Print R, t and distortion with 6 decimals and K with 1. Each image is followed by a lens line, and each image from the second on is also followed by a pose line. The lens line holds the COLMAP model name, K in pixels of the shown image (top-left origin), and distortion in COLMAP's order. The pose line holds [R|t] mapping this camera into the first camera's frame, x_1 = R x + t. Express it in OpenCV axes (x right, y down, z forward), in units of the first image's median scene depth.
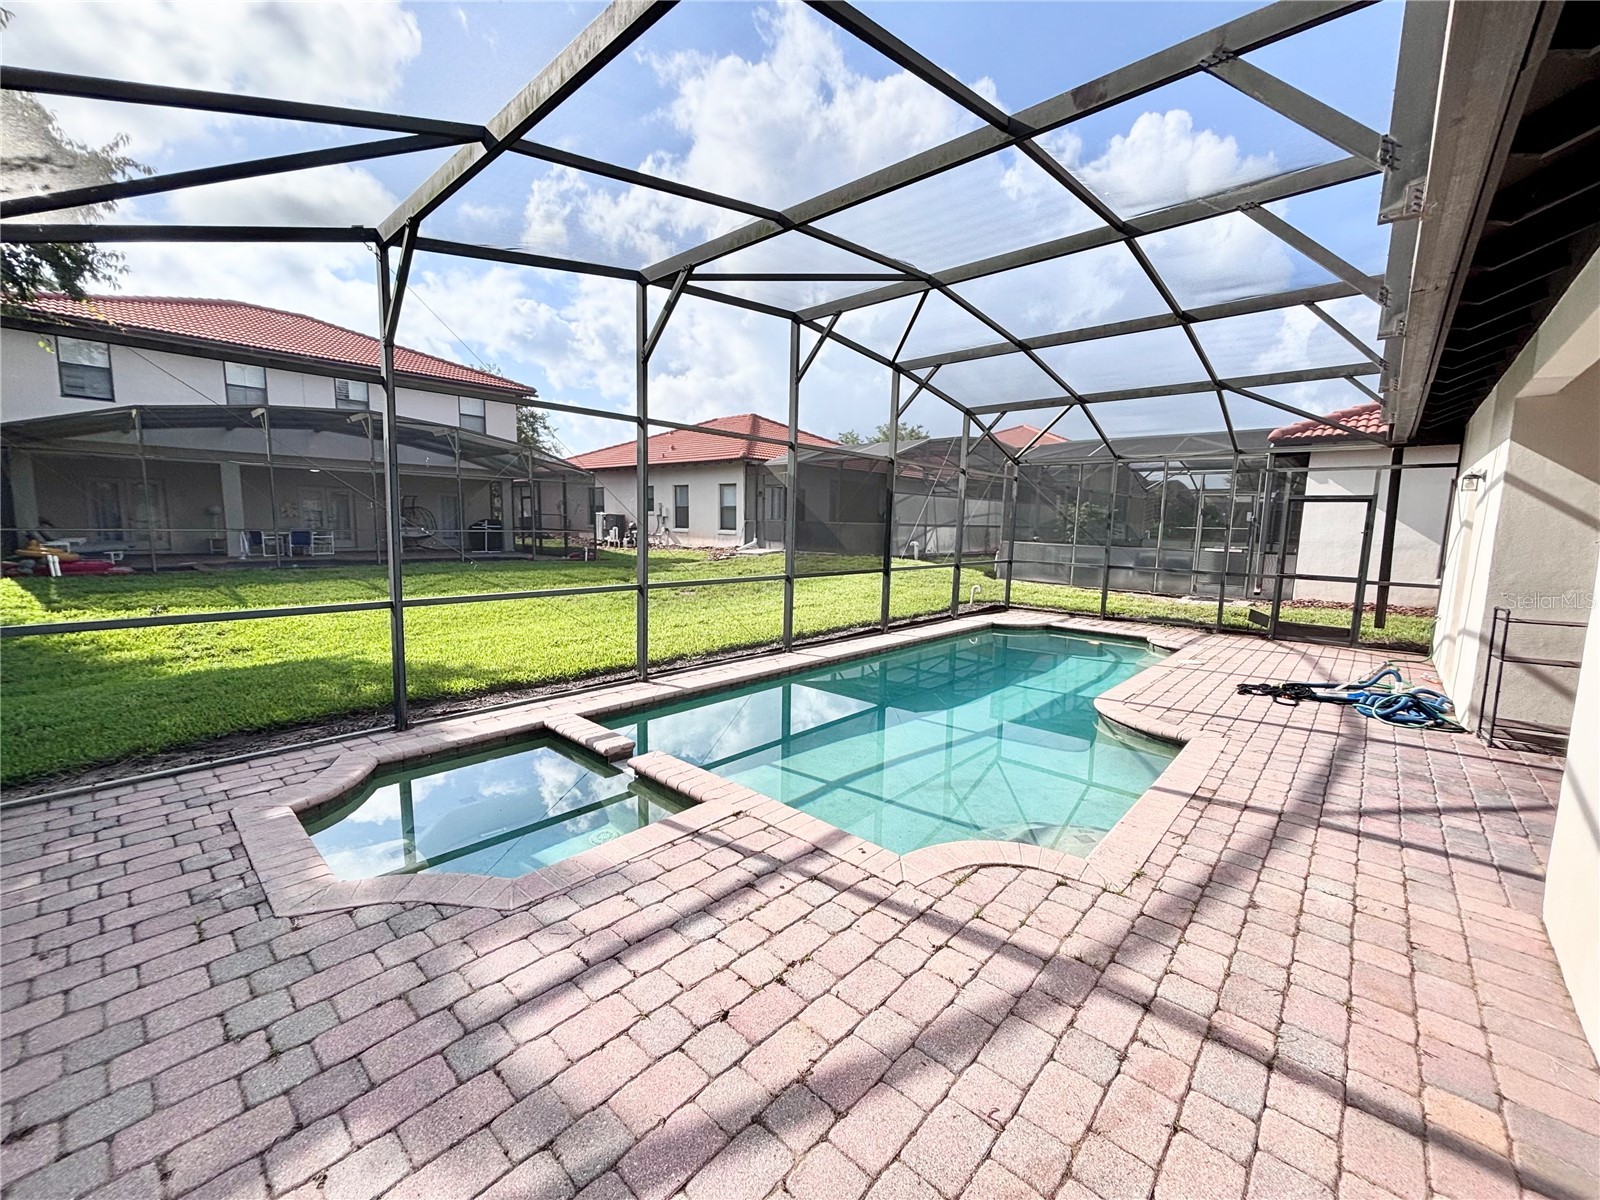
lens RADIAL K [[642.7, 0, 797.6], [0, 642.7, 599.4], [0, 0, 1]] dist [0.001230, 0.000239]
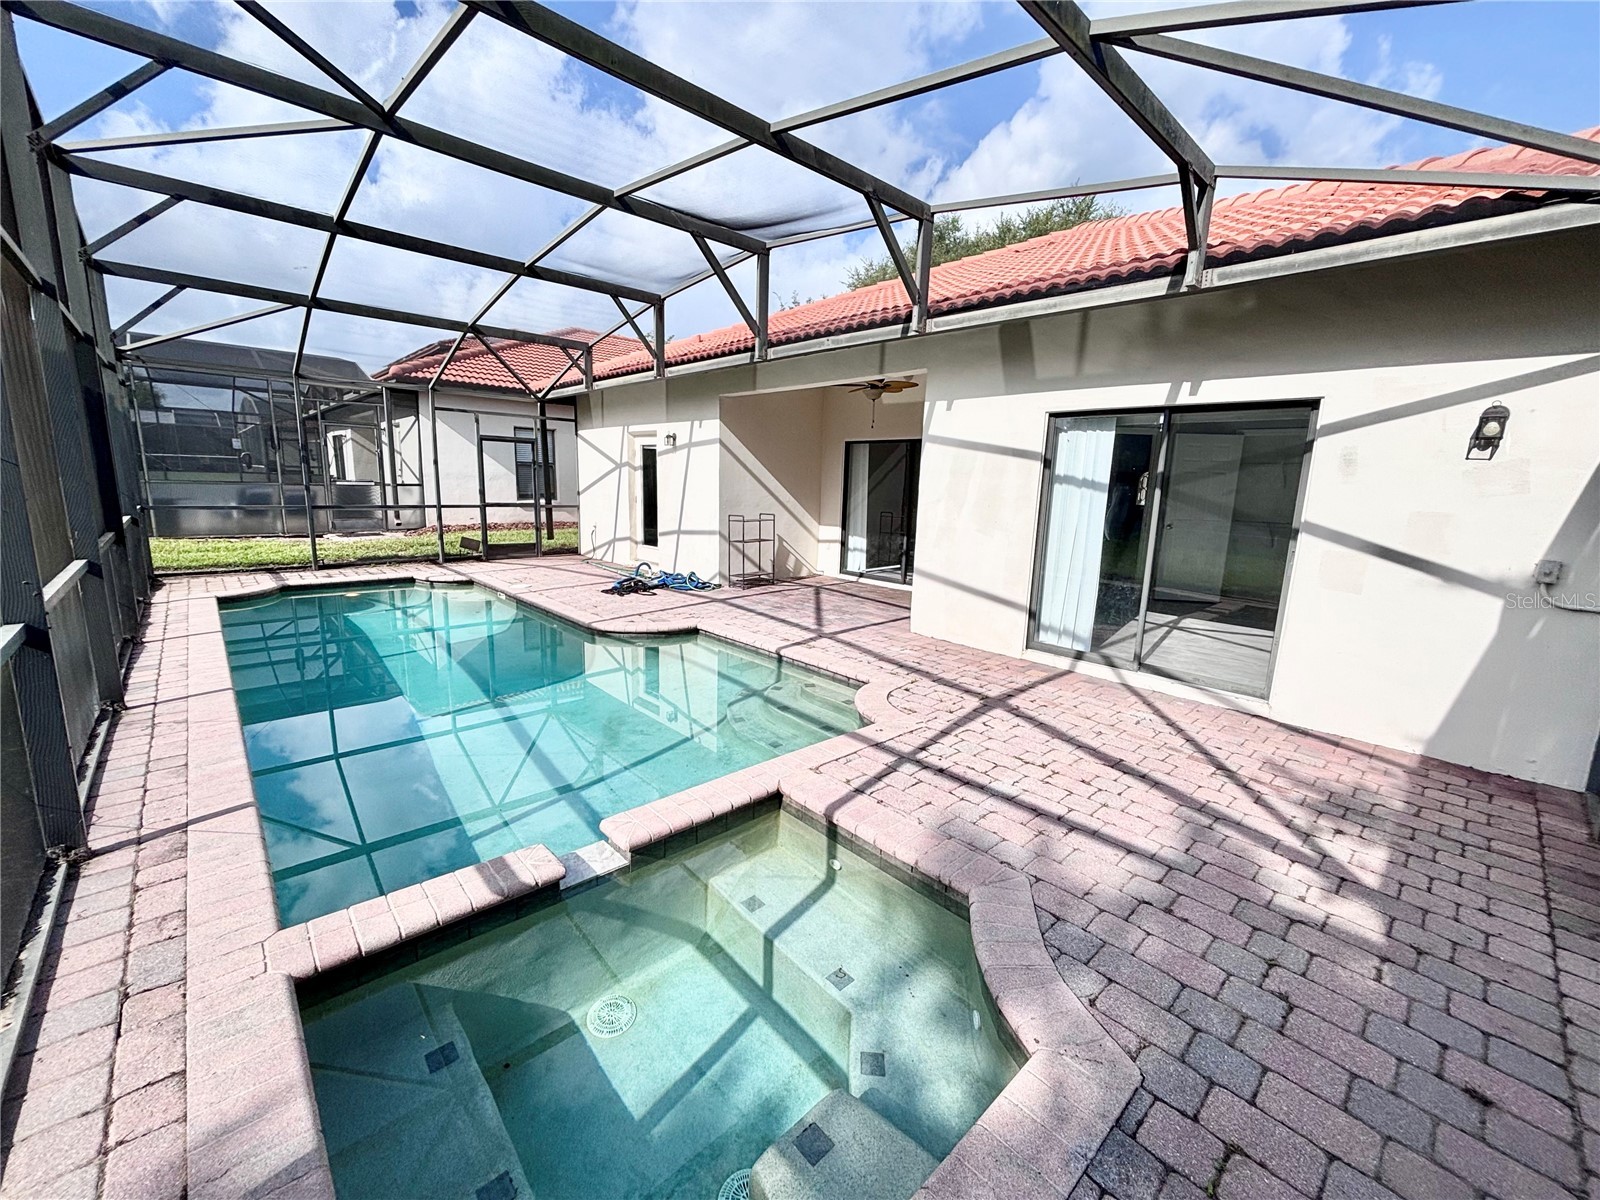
lens RADIAL K [[642.7, 0, 797.6], [0, 642.7, 599.4], [0, 0, 1]] dist [0.001230, 0.000239]
pose [[0.091141, -0.201787, 0.975180, -1.306993], [0.091052, 0.976842, 0.193621, -0.157628], [-0.991667, 0.071145, 0.107404, 1.162620]]
